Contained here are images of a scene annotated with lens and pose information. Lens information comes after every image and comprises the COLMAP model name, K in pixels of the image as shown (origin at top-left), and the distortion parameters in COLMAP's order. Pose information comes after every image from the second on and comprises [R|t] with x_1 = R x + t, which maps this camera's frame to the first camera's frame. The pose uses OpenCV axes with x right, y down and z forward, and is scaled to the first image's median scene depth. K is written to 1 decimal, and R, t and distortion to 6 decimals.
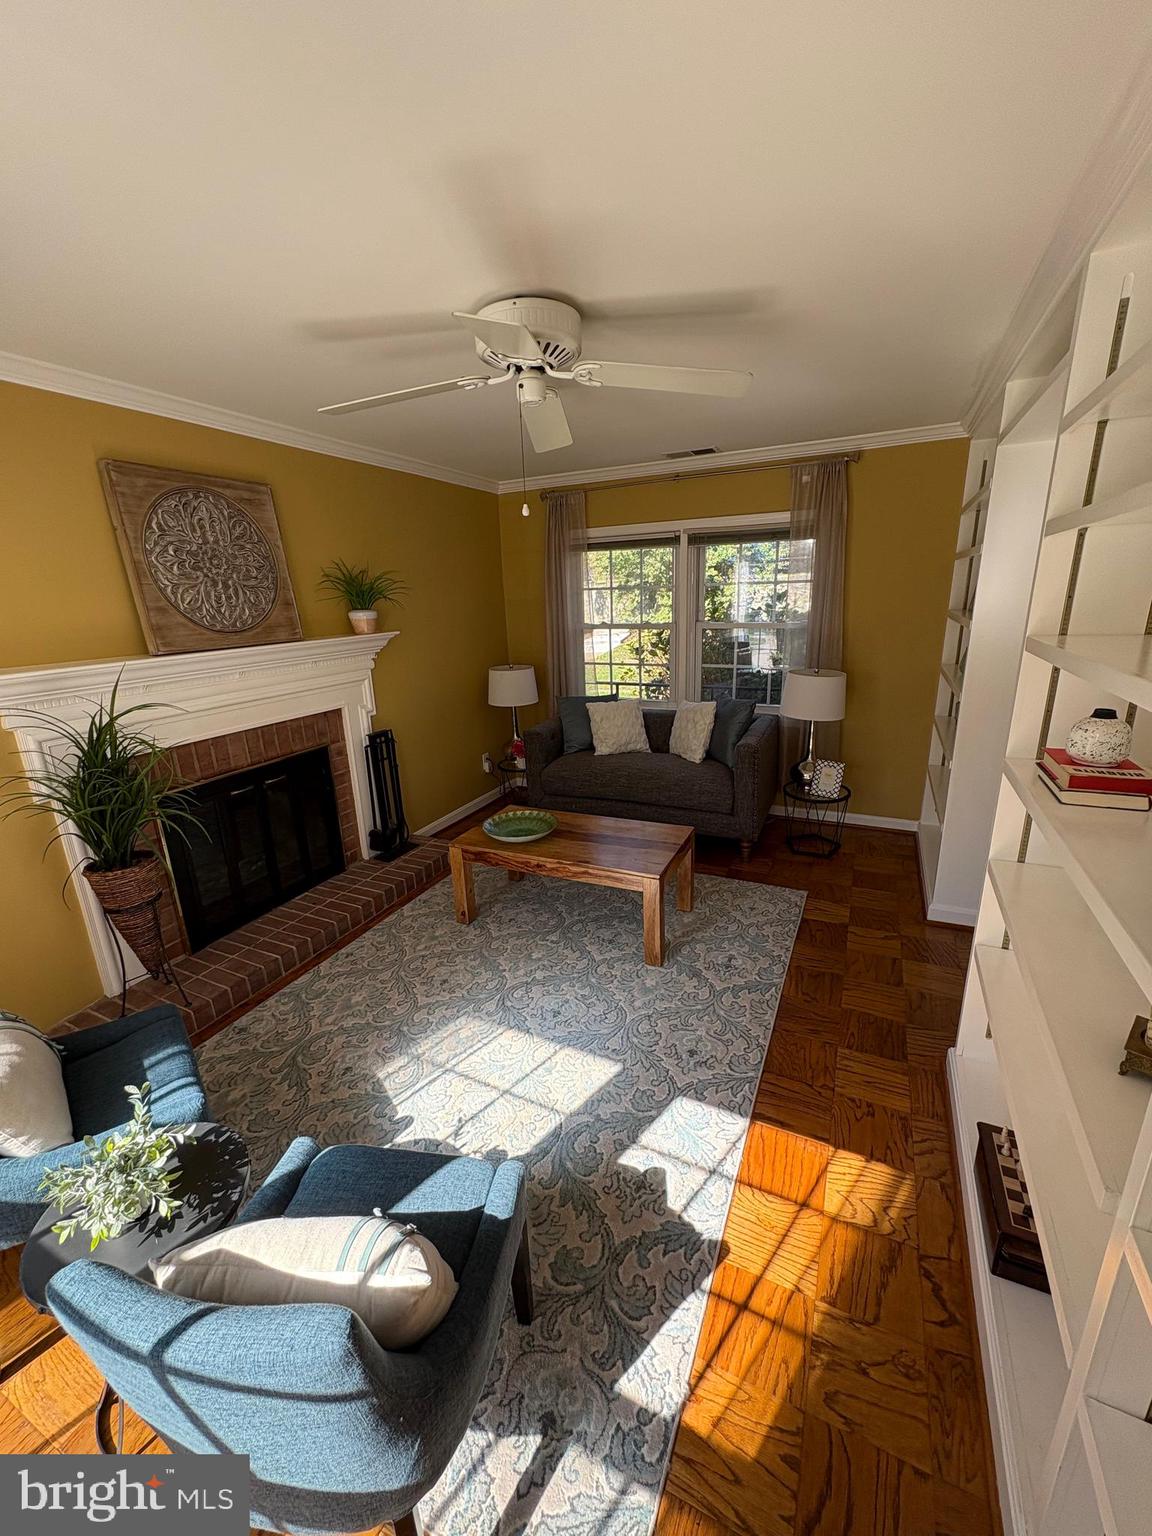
lens RADIAL K [[614.1, 0, 577.7], [0, 614.1, 767.1], [0, 0, 1]] dist [0.001020, 0.001198]
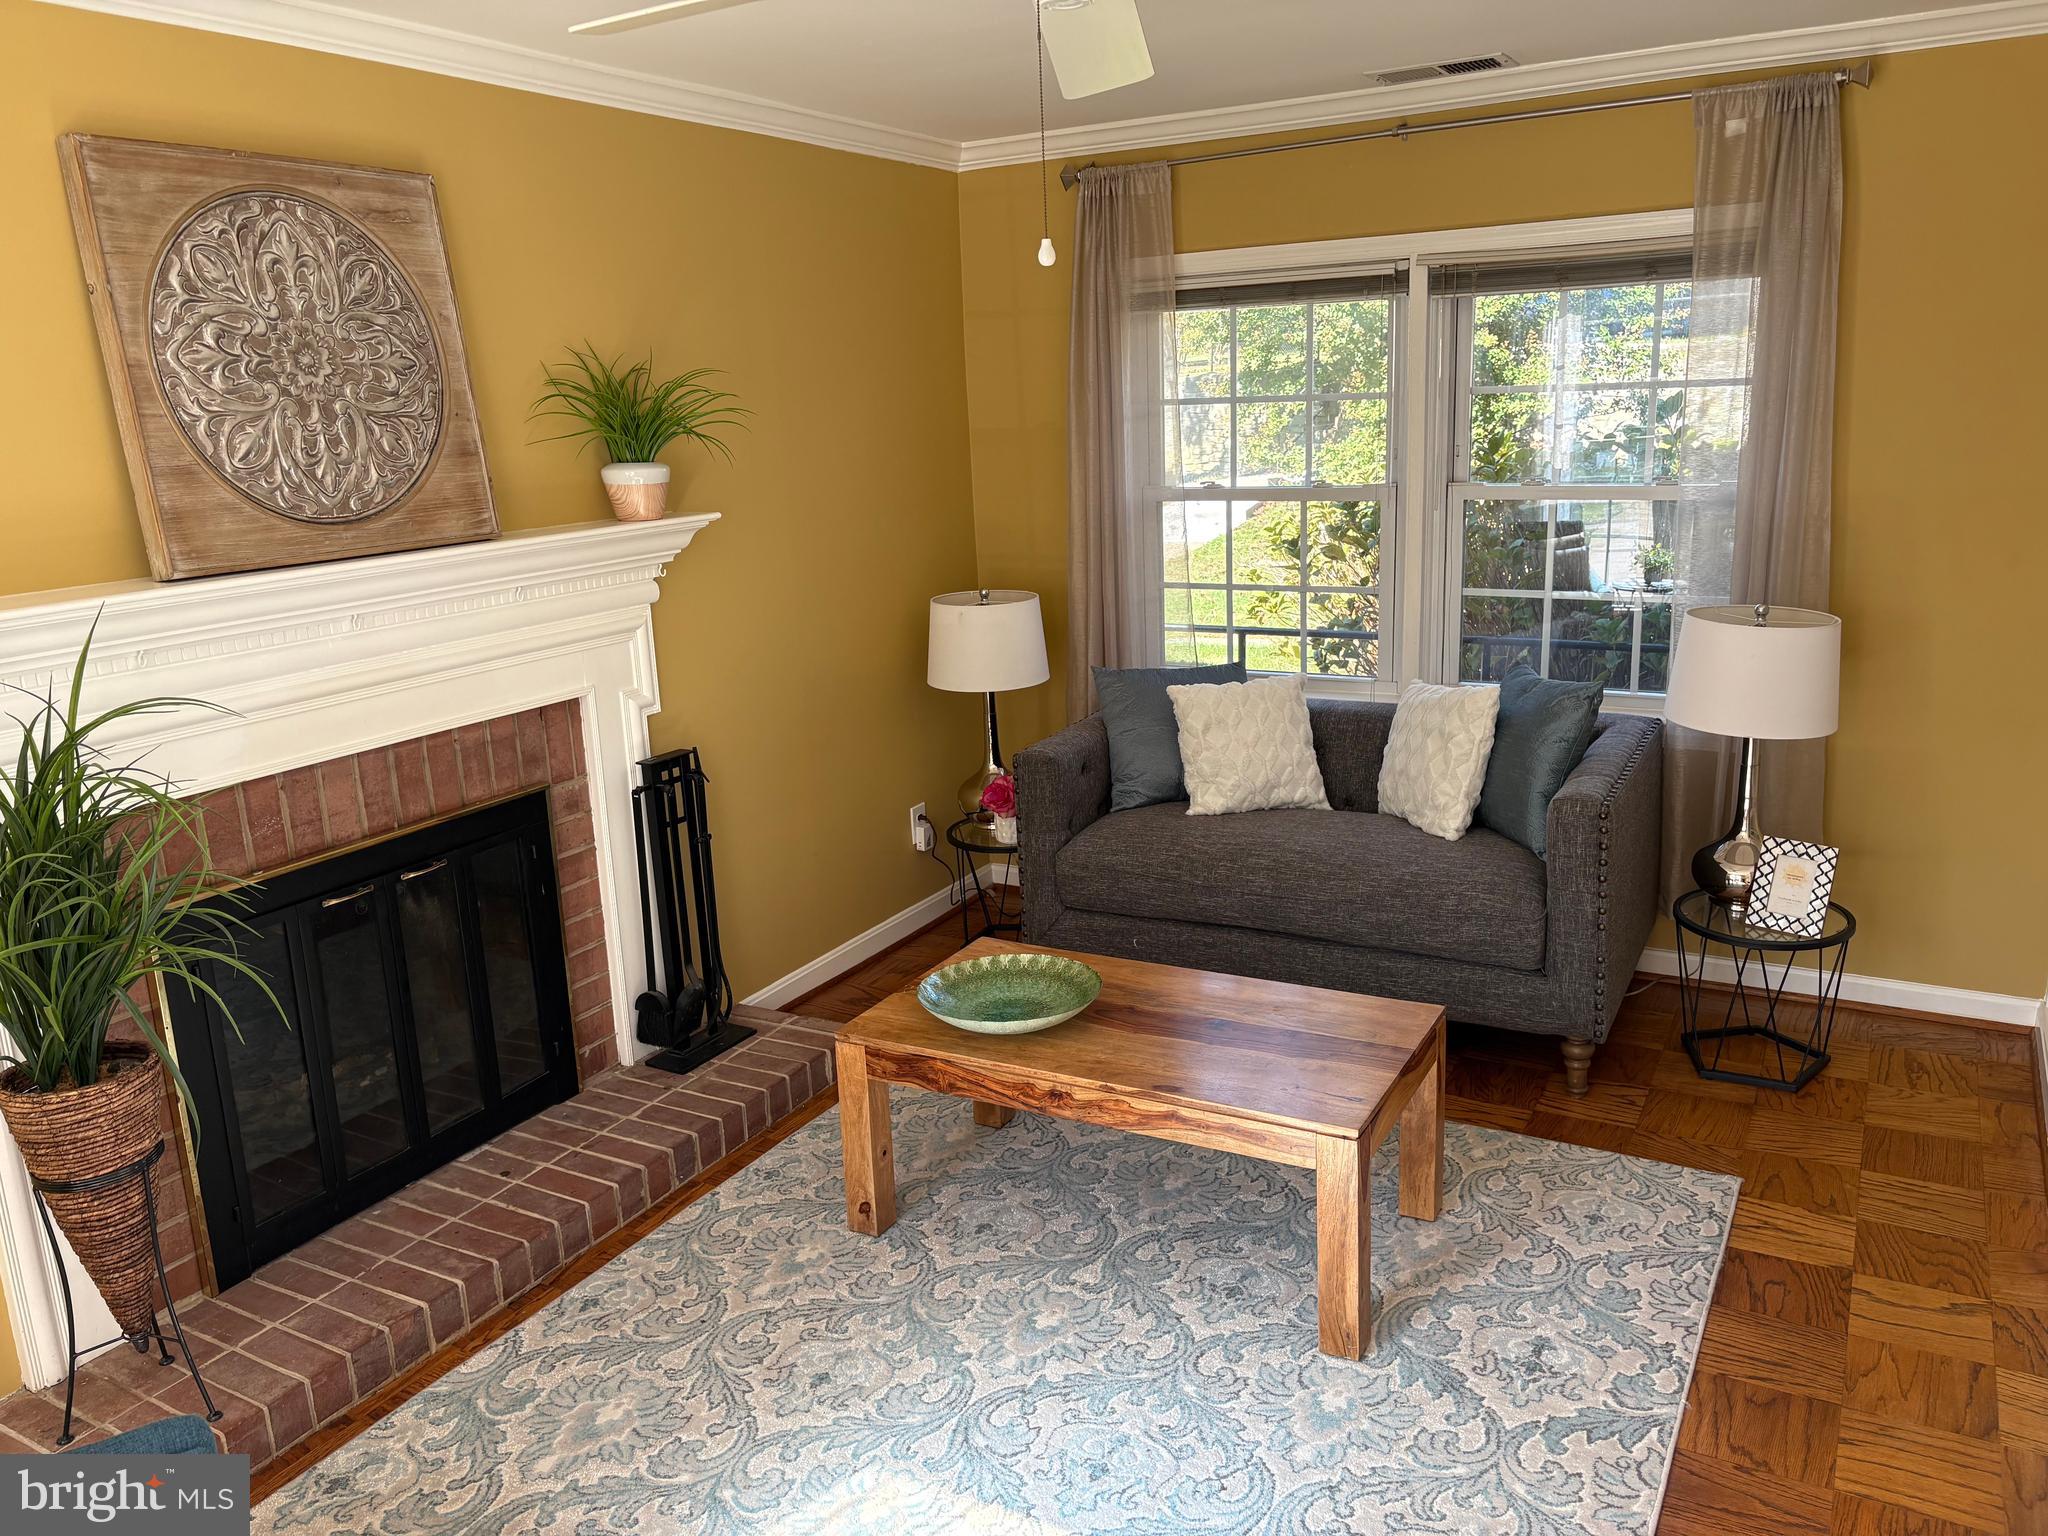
lens RADIAL K [[1560.0, 0, 1025.9], [0, 1560.0, 767.4], [0, 0, 1]] dist [0.041810, -0.037413]
pose [[0.997689, 0.011122, -0.067033, -0.015870], [-0.013508, 0.999287, -0.035252, -0.018759], [0.066593, 0.036076, 0.997128, -0.037759]]
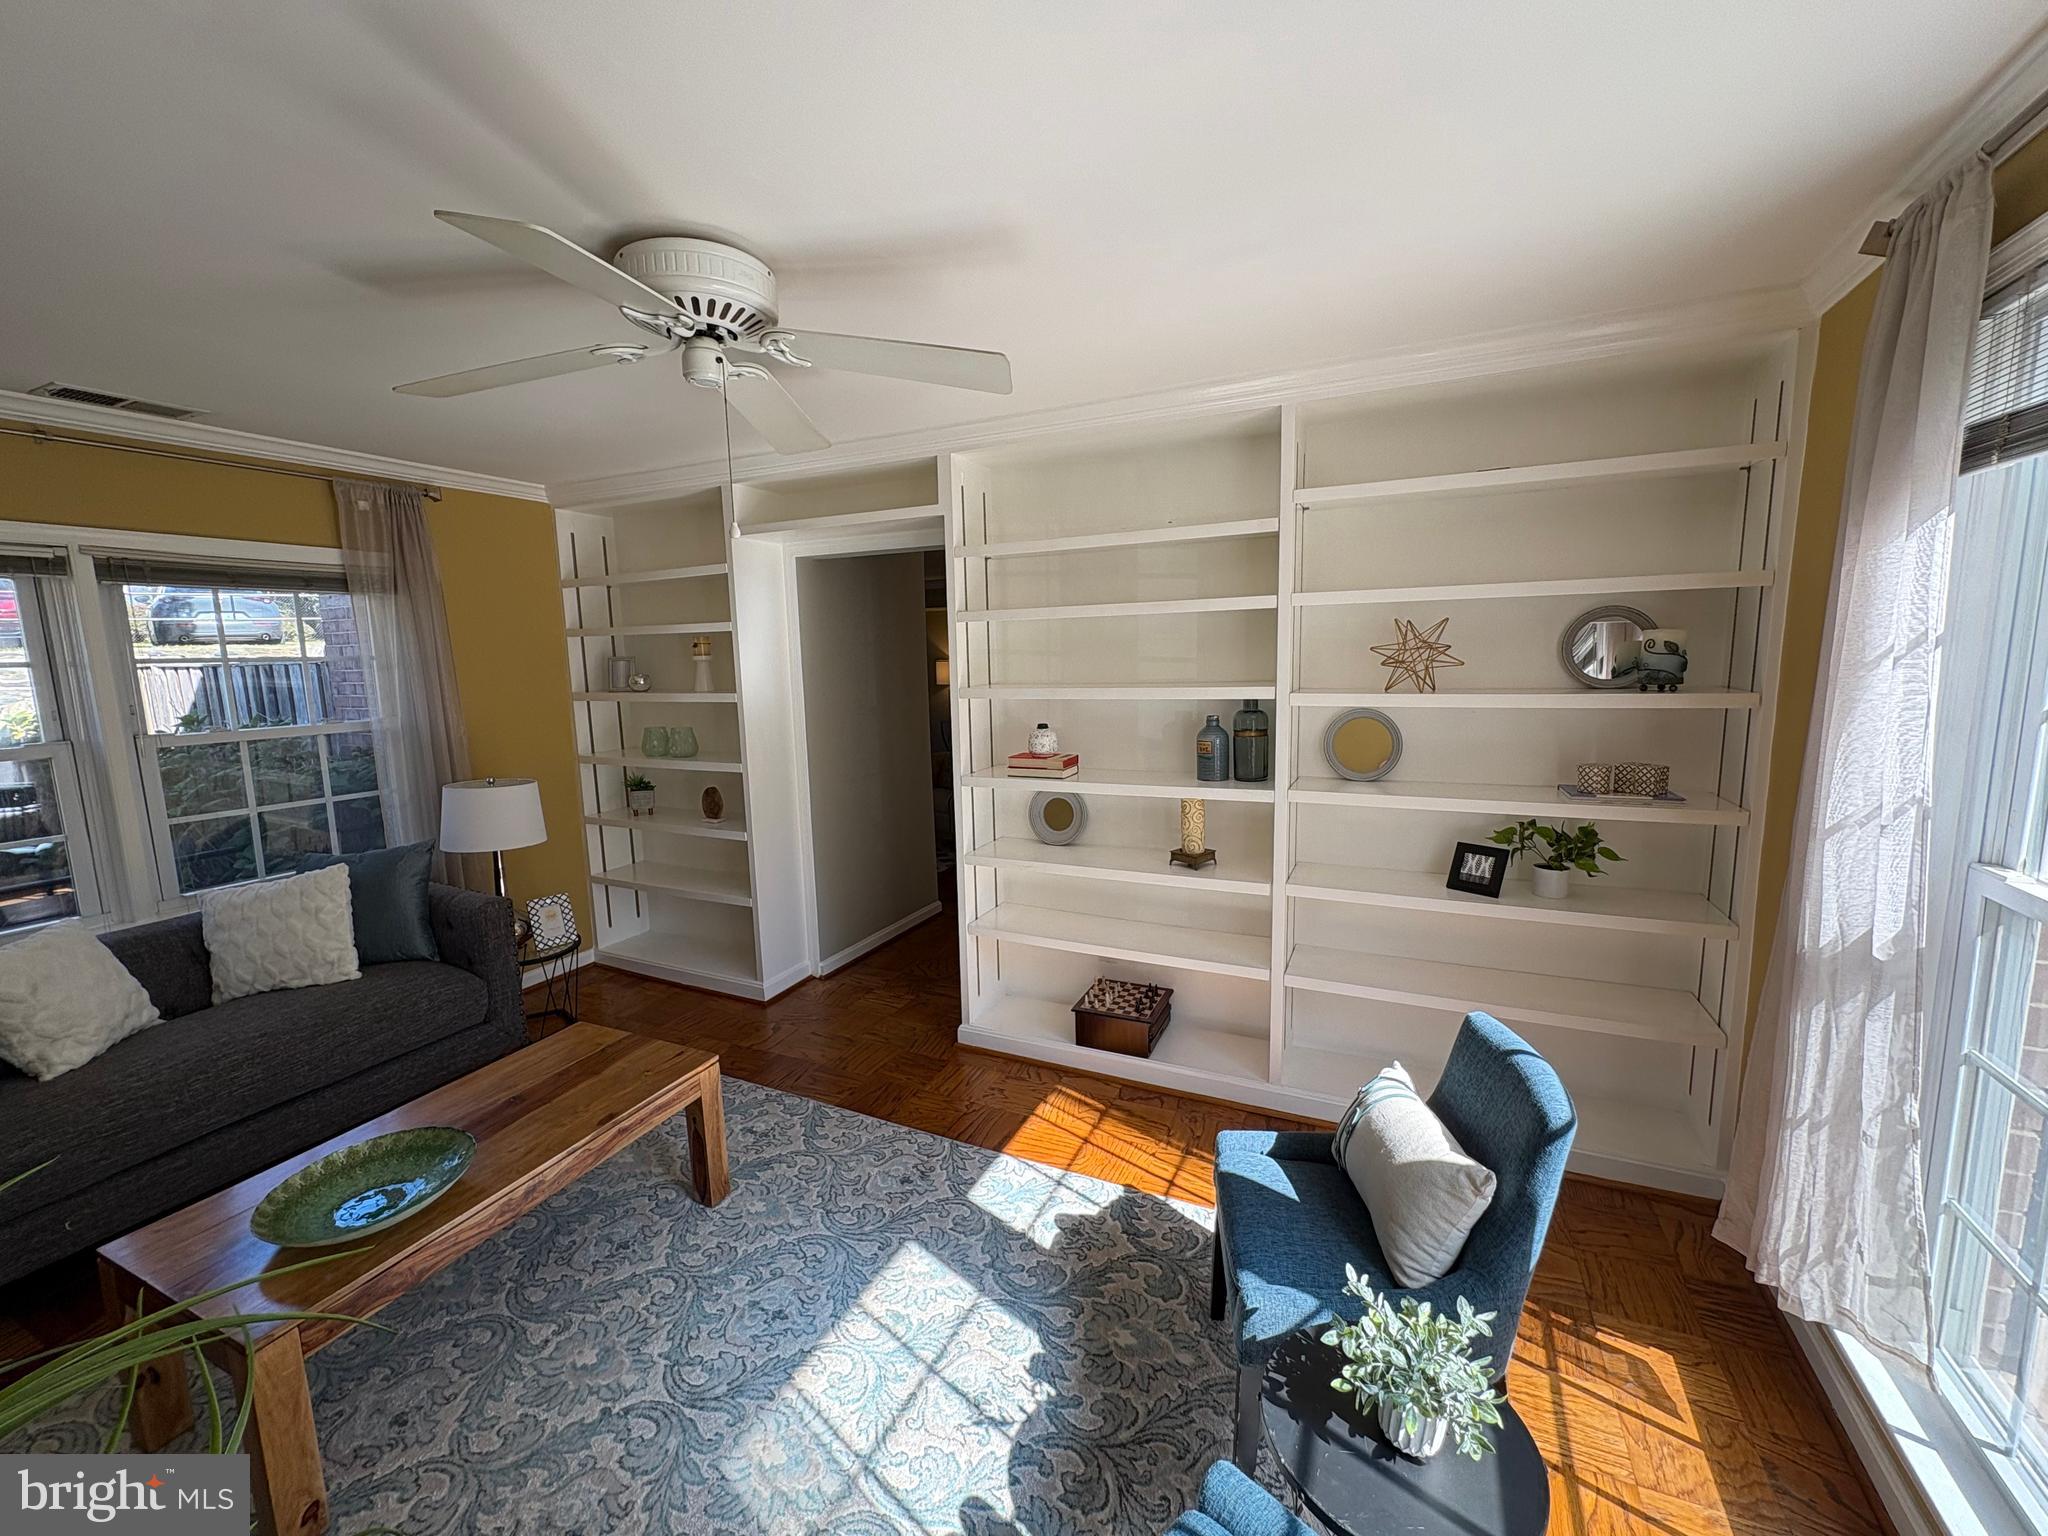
lens RADIAL K [[818.8, 0, 1025.7], [0, 818.8, 764.7], [0, 0, 1]] dist [0.001020, 0.001198]
pose [[-0.007943, -0.104681, 0.994474, -0.686843], [0.296653, 0.949489, 0.102315, -0.114339], [-0.954952, 0.295827, 0.023513, 0.504478]]
